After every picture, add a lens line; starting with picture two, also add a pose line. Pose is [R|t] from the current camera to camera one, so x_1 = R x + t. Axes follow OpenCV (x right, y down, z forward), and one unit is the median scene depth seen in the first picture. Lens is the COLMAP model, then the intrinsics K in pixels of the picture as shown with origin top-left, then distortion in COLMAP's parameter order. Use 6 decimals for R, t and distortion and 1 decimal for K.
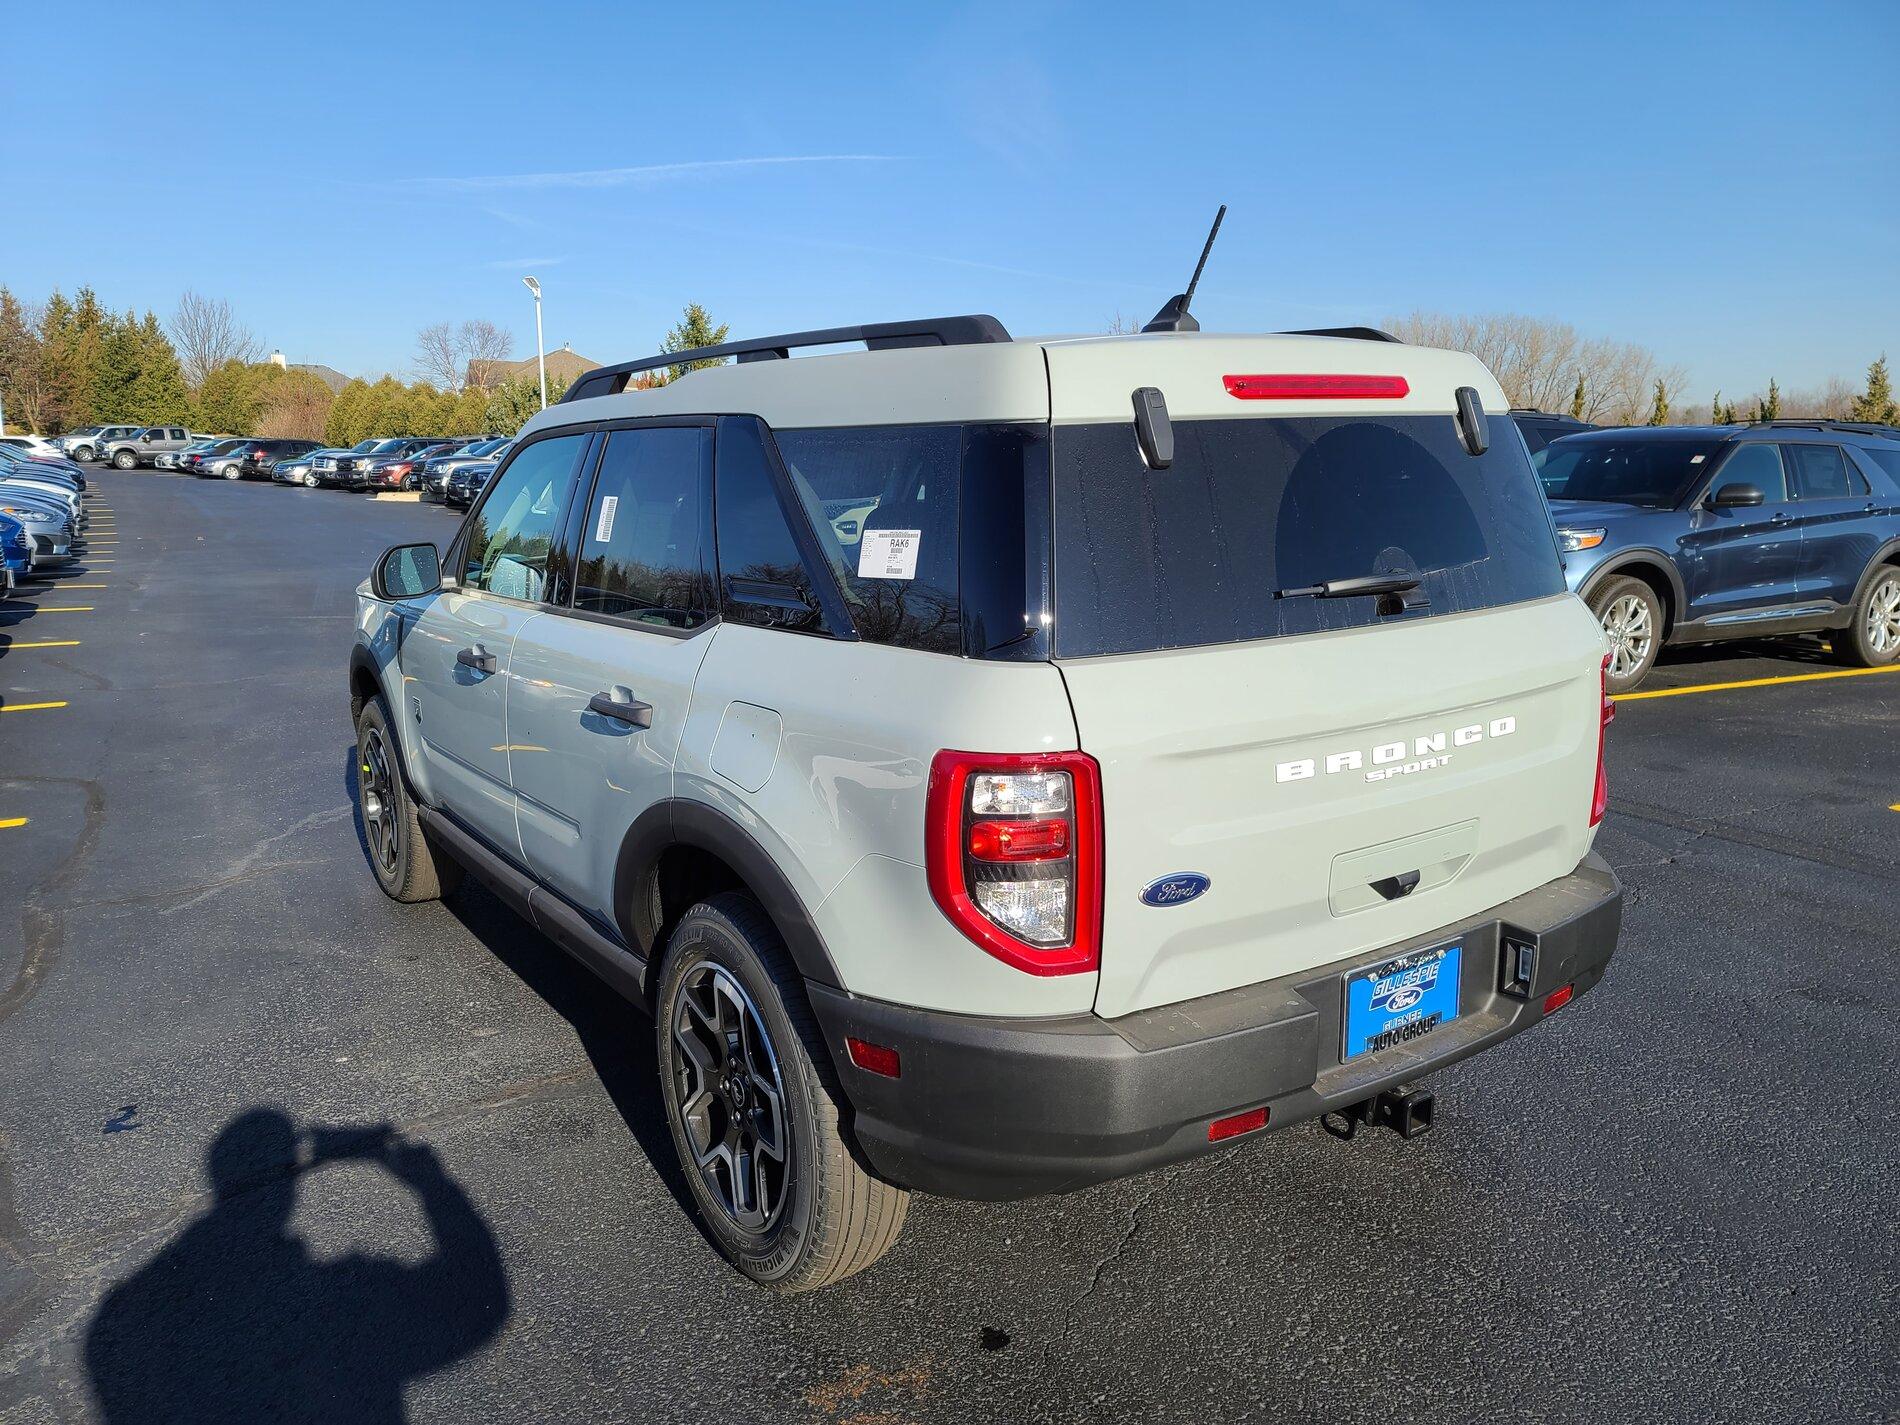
lens RADIAL K [[1386.9, 0, 935.4], [0, 1386.9, 689.1], [0, 0, 1]] dist [0.087608, -0.070194]
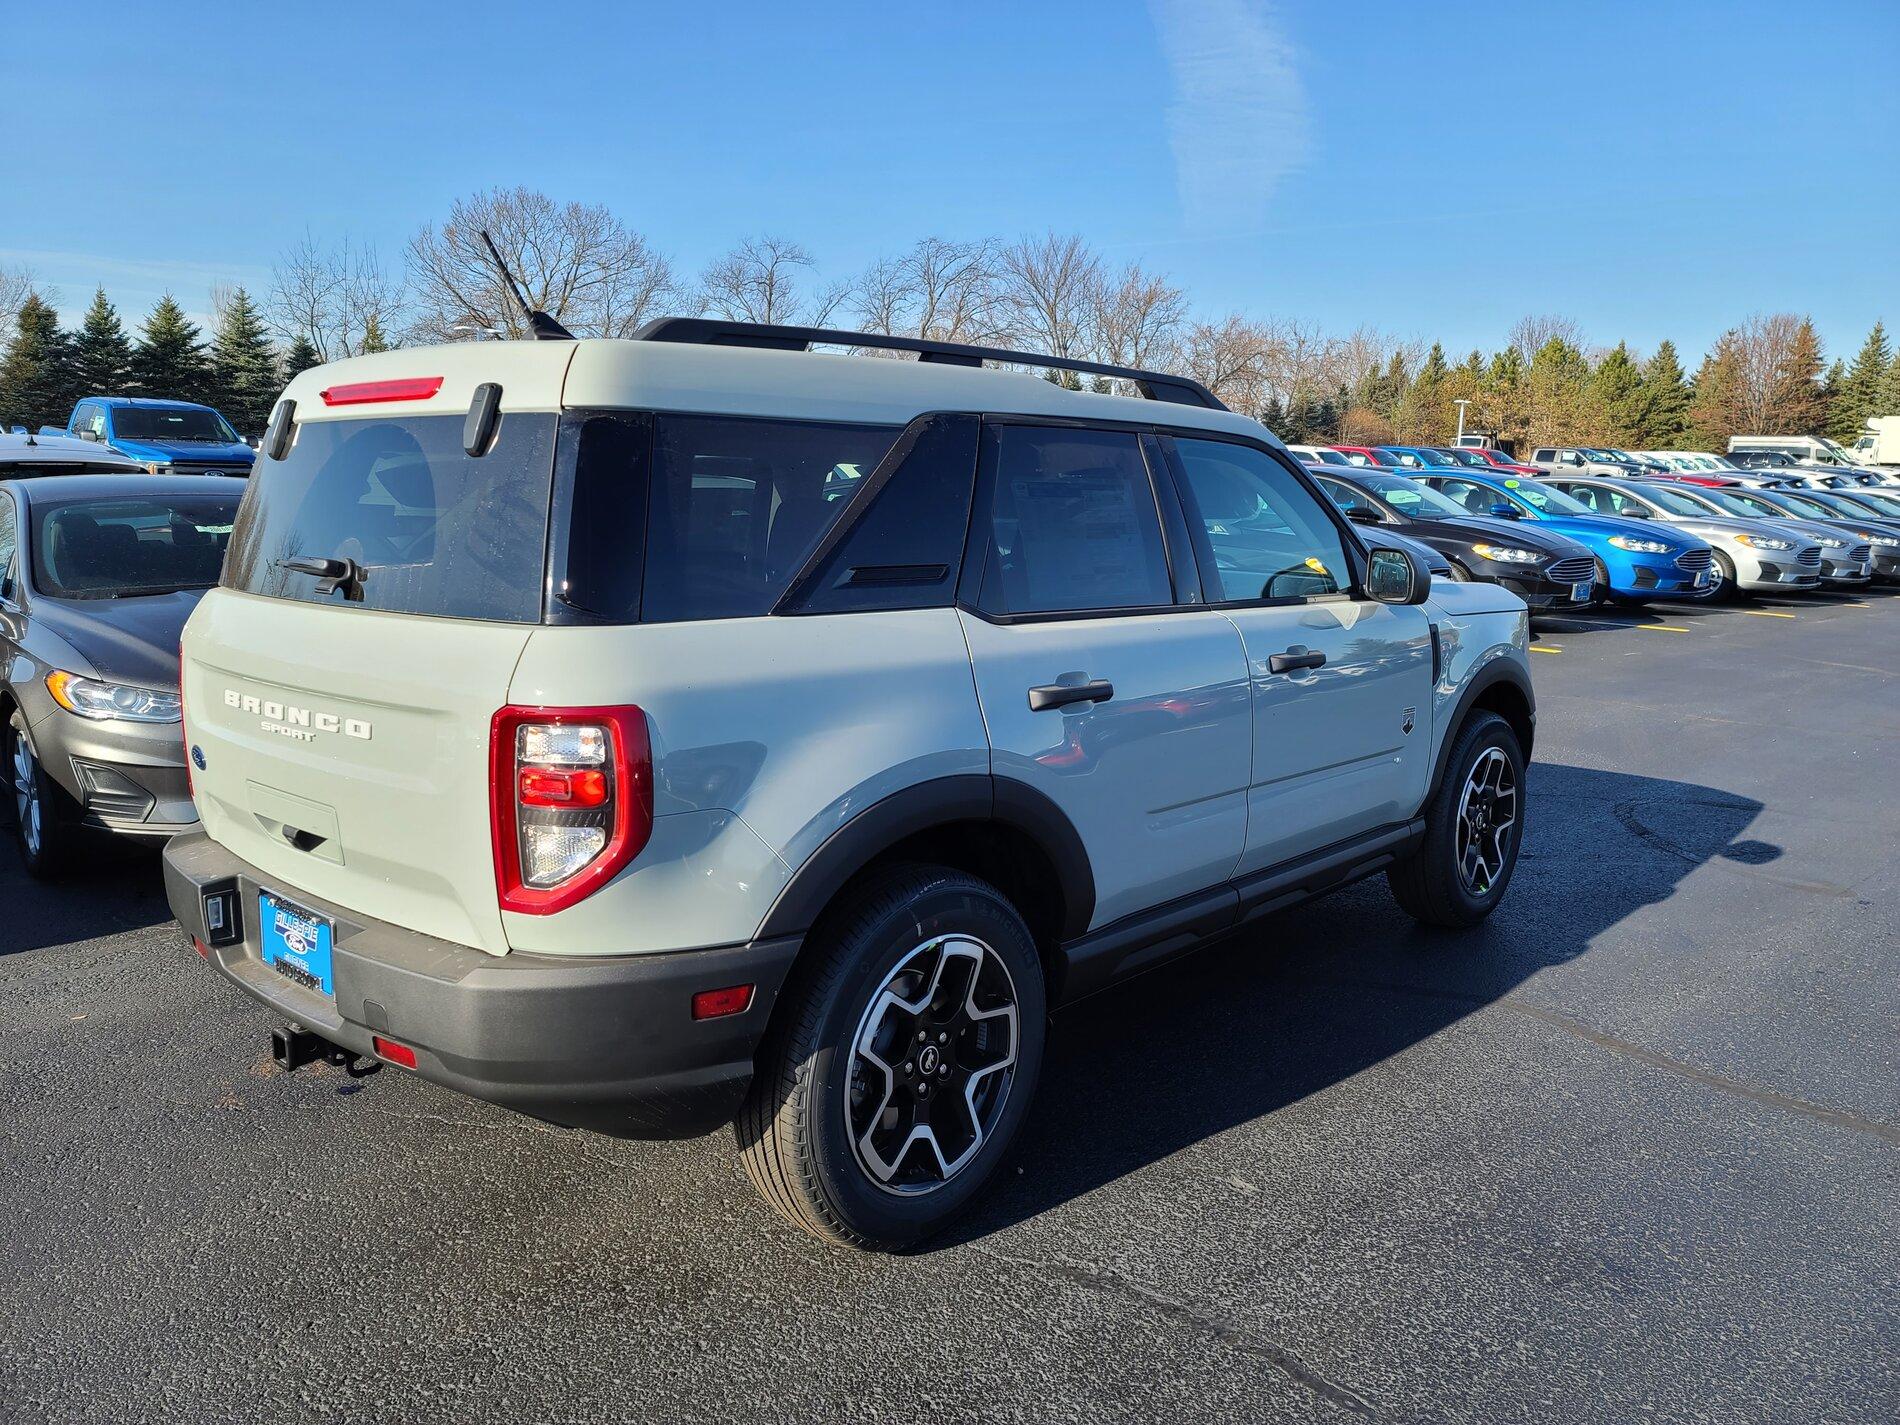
lens RADIAL K [[1393.5, 0, 951.2], [0, 1393.5, 734.6], [0, 0, 1]] dist [0.068627, -0.045942]
pose [[0.251545, 0.172115, -0.952419, 1.264424], [-0.164824, 0.977304, 0.133080, -0.148084], [0.953708, 0.123505, 0.274205, 0.977471]]
